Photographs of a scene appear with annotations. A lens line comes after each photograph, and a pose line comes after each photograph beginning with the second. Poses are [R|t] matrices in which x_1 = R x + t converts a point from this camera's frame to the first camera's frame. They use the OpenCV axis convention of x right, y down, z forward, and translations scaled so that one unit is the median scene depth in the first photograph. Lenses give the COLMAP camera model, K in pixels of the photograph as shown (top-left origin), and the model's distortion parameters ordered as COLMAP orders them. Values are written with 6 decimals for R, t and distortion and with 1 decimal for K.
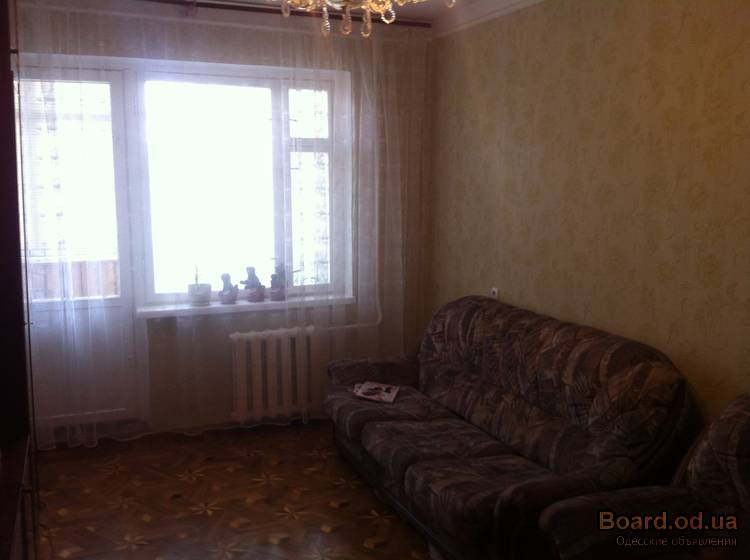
lens RADIAL K [[768.9, 0, 375.2], [0, 768.9, 270.7], [0, 0, 1]] dist [0.159968, -0.345266]
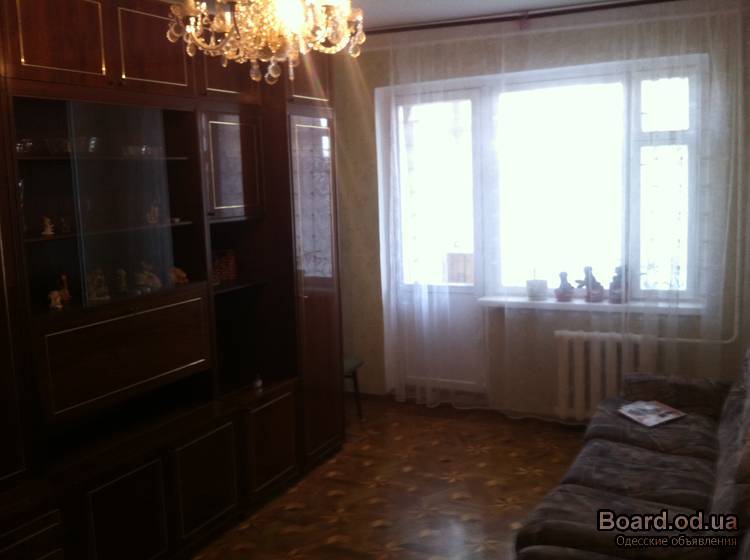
lens RADIAL K [[771.3, 0, 375.0], [0, 771.3, 280.0], [0, 0, 1]] dist [-0.000813, -0.008293]
pose [[0.628195, 0.074702, -0.774461, 0.451001], [-0.054811, 0.997156, 0.051723, -0.024687], [0.776123, 0.009957, 0.630503, 0.168616]]
